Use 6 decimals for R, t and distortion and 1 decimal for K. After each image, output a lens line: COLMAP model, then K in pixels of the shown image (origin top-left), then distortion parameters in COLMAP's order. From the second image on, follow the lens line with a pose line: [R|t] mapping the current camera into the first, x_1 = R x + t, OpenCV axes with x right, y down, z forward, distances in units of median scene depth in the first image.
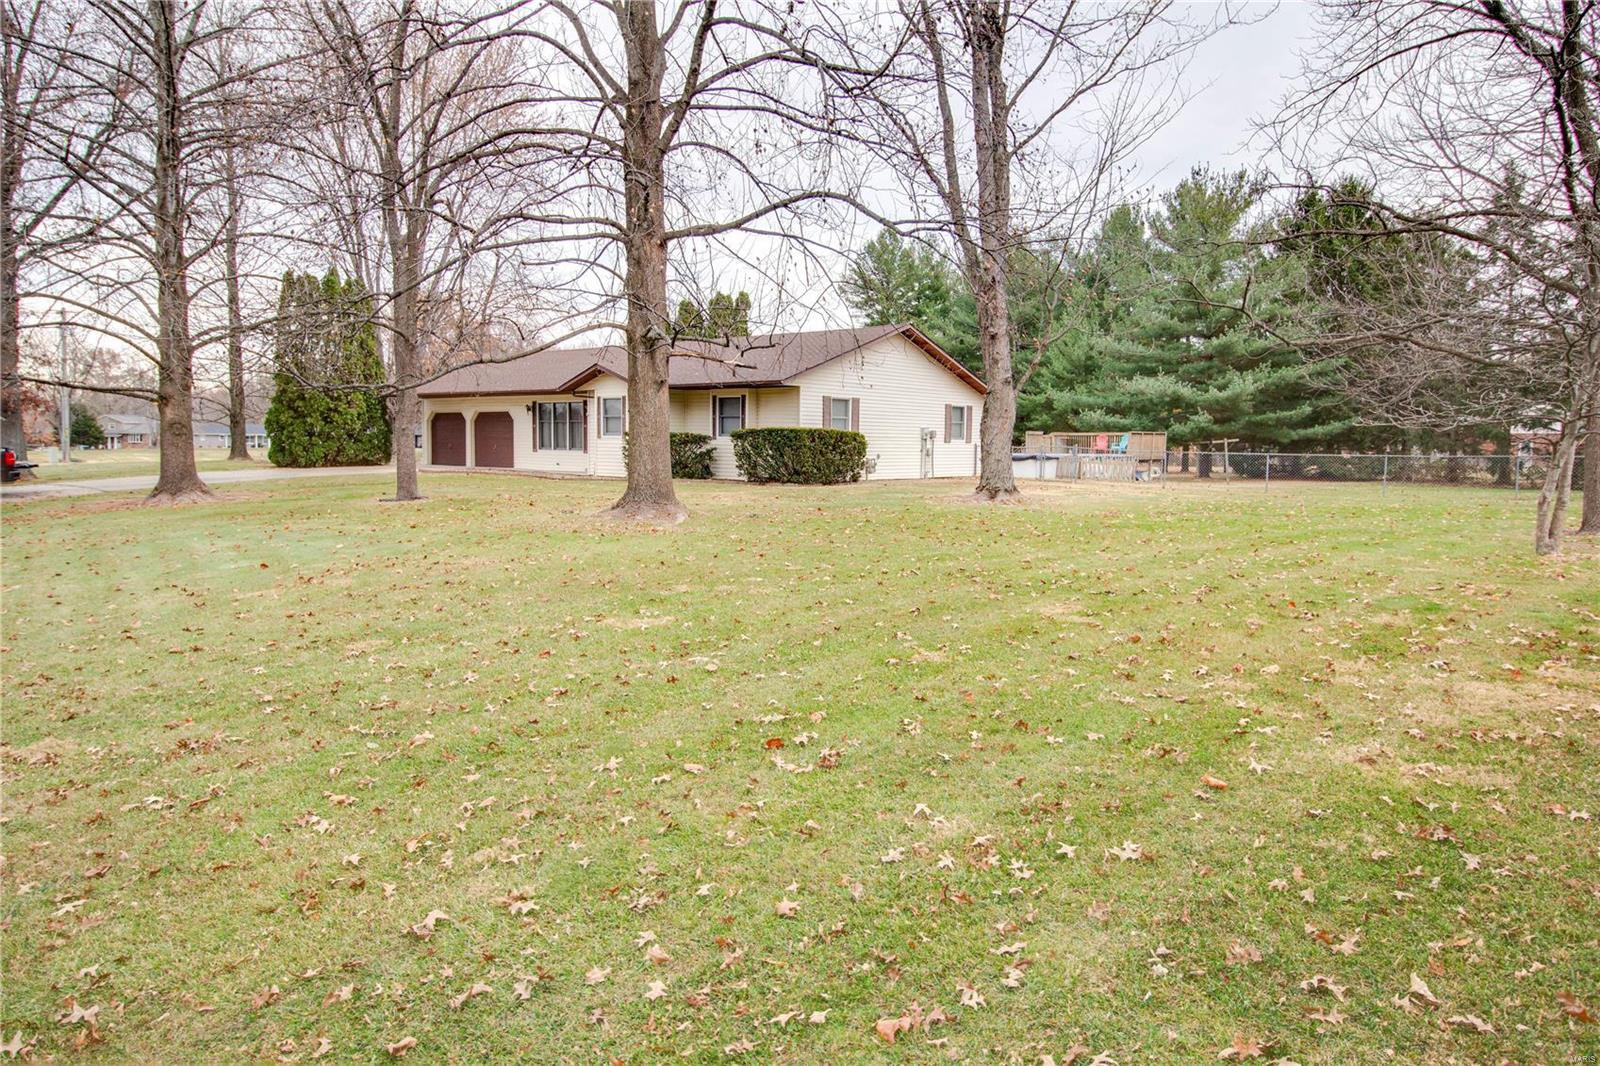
lens RADIAL K [[1032.7, 0, 800.0], [0, 1032.7, 533.0], [0, 0, 1]] dist [0.001208, -0.000119]
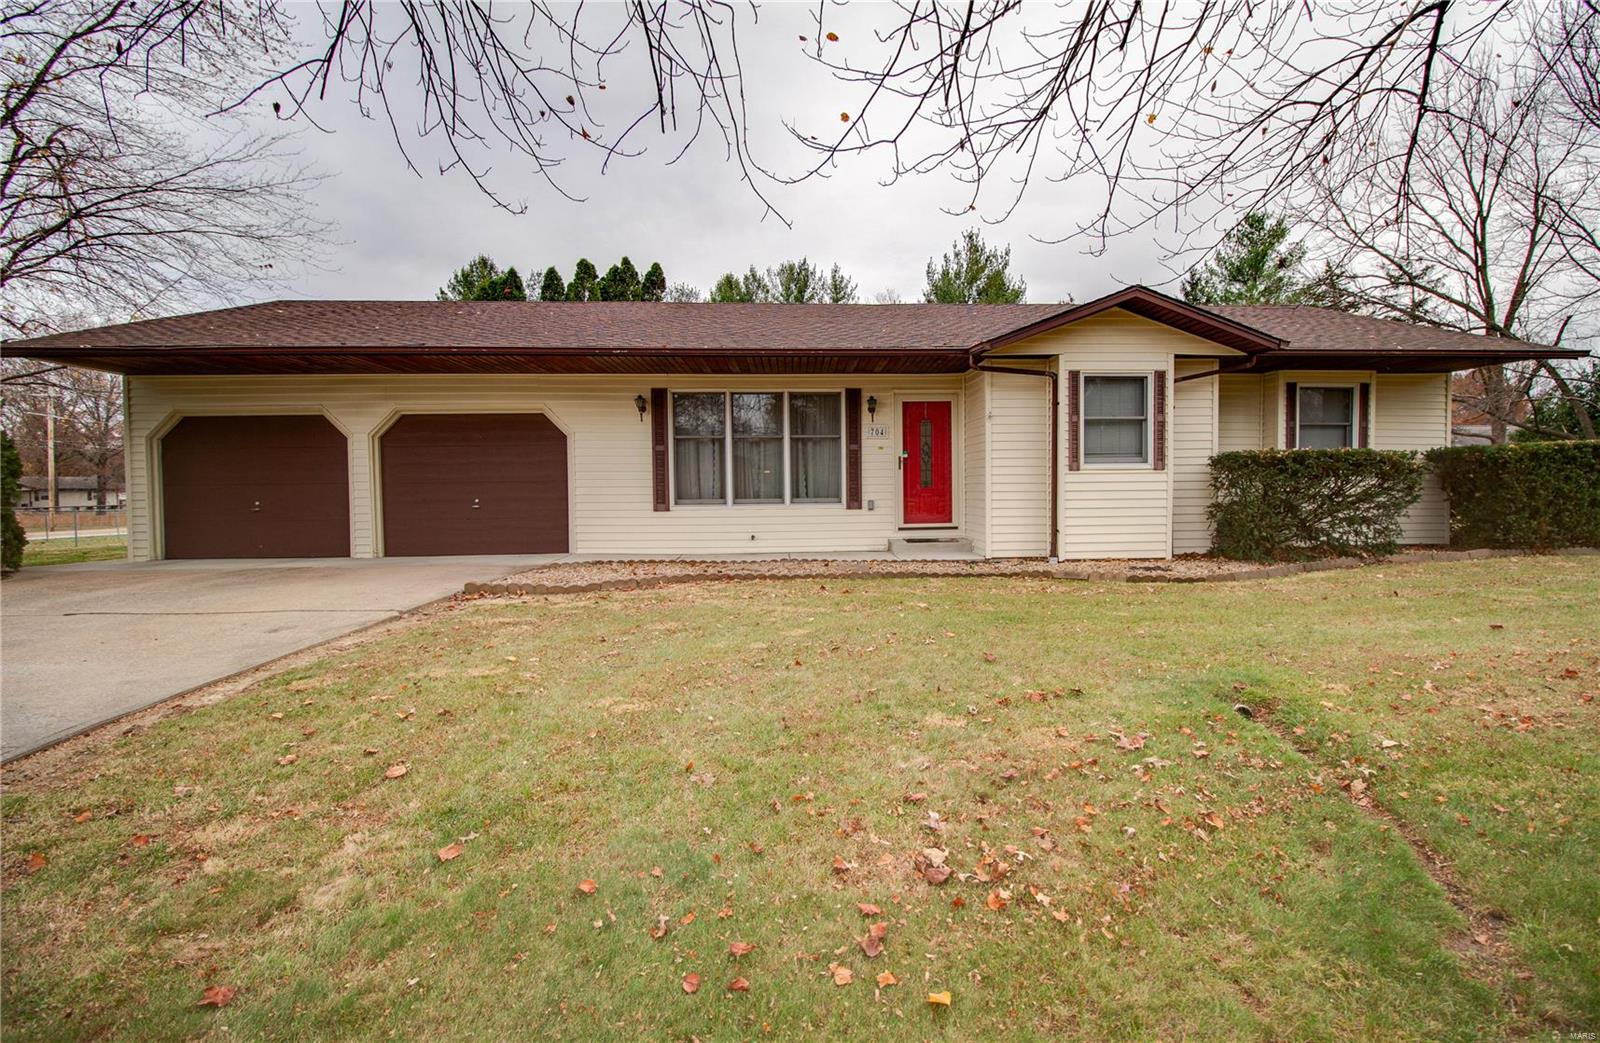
lens RADIAL K [[786.9, 0, 800.0], [0, 786.9, 521.5], [0, 0, 1]] dist [-0.002560, -0.001118]
pose [[0.756098, -0.042083, 0.653104, -0.419288], [0.074181, 0.997010, -0.021637, -0.063727], [-0.650241, 0.064808, 0.756959, 0.730723]]
